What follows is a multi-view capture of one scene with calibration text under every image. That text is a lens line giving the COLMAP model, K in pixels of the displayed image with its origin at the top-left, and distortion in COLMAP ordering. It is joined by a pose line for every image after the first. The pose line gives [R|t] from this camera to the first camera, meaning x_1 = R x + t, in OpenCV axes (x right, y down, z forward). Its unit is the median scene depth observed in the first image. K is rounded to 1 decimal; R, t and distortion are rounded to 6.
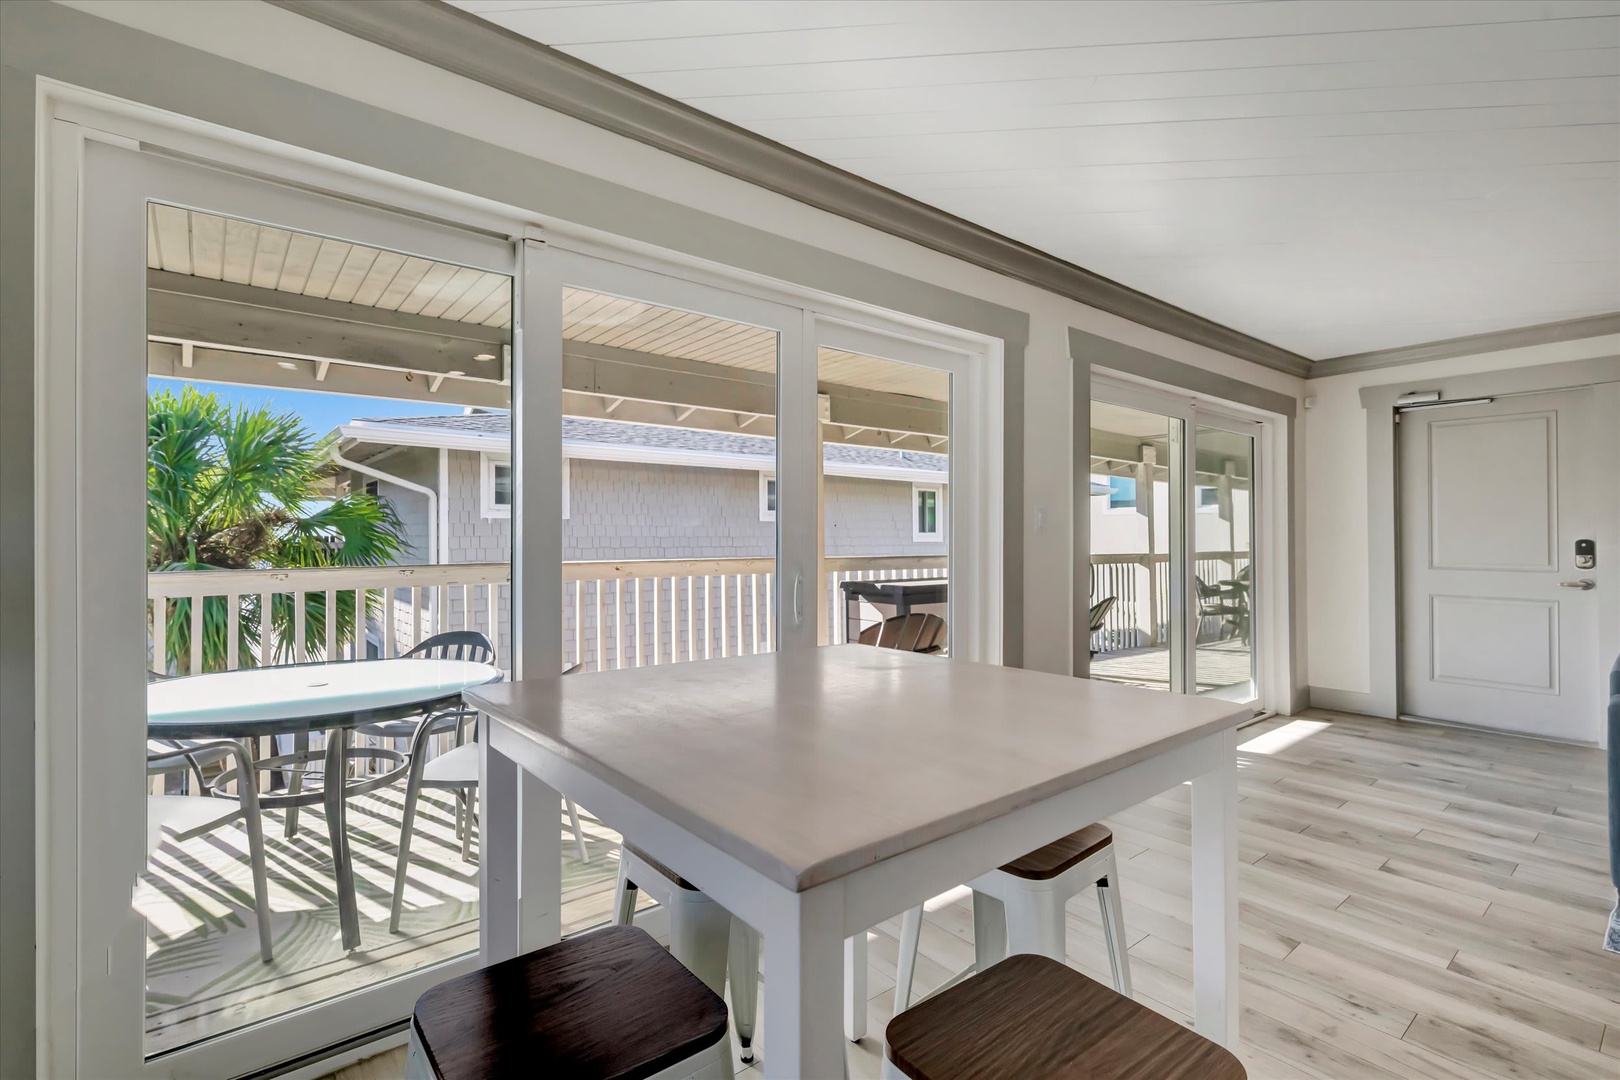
lens RADIAL K [[746.1, 0, 812.9], [0, 746.1, 536.5], [0, 0, 1]] dist [0.011826, -0.000279]
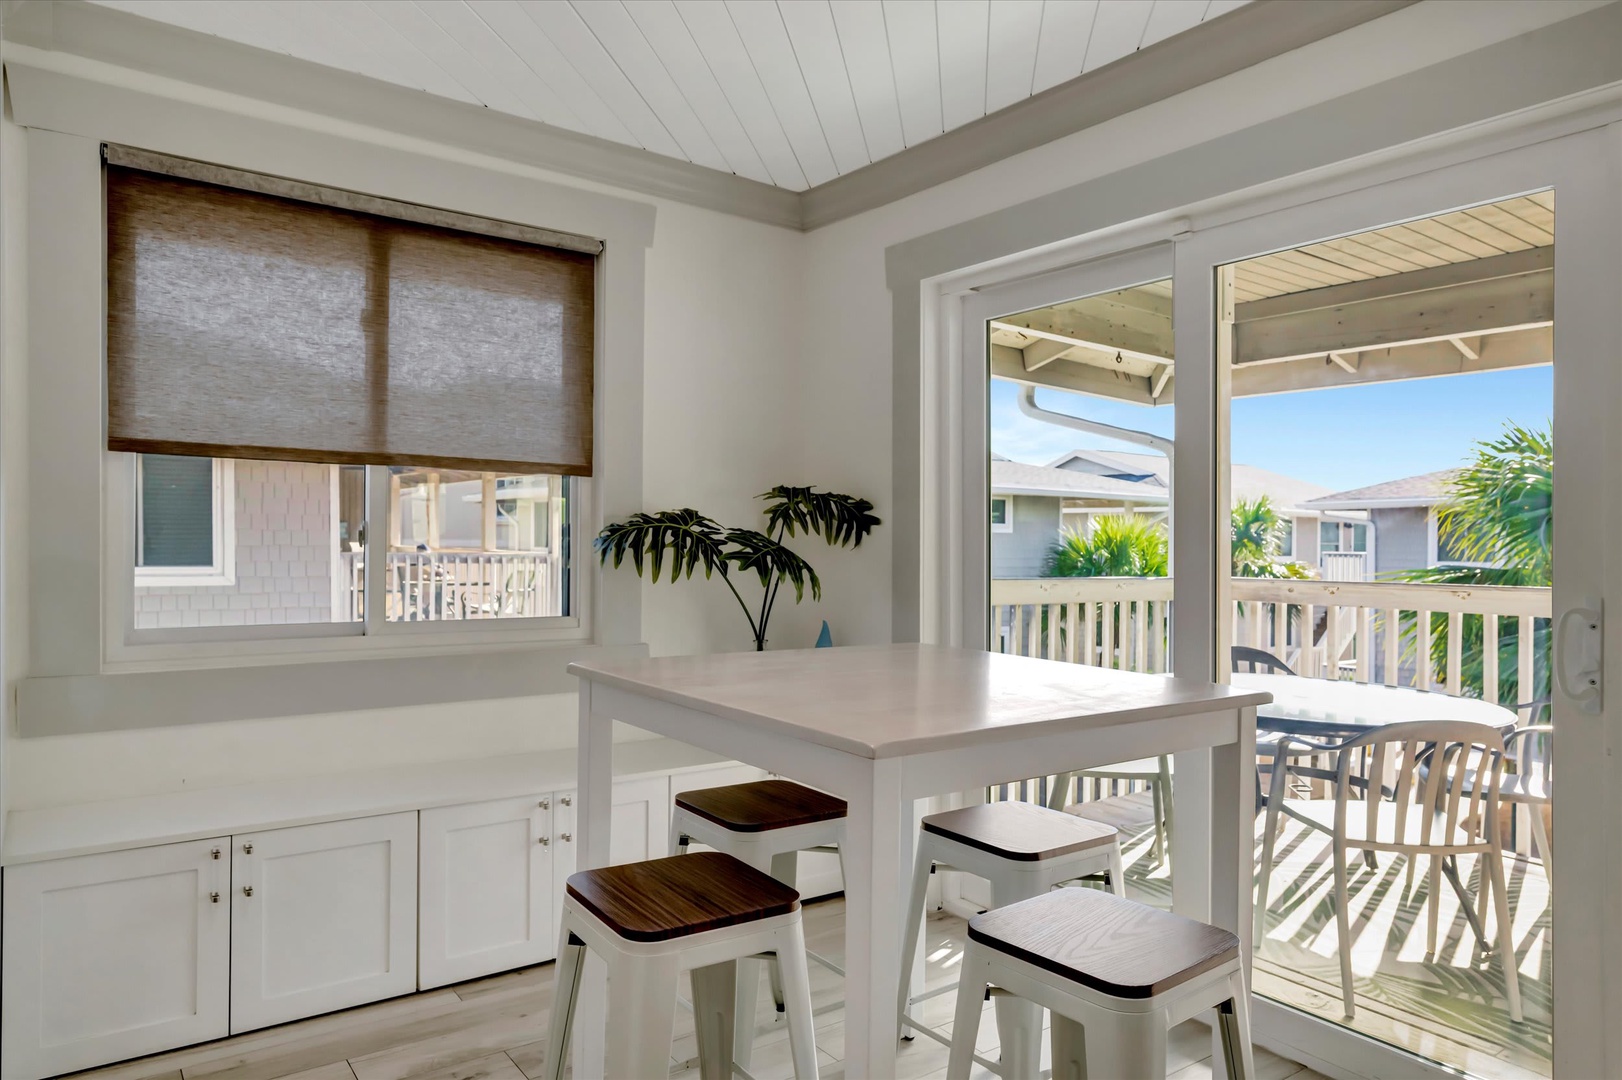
lens RADIAL K [[1037.6, 0, 806.3], [0, 1037.6, 541.9], [0, 0, 1]] dist [-0.006834, -0.000221]
pose [[-0.056949, -0.004136, -0.998369, 0.695451], [-0.008541, 0.999957, -0.003655, 0.009402], [0.998341, 0.008319, -0.056982, 0.415459]]
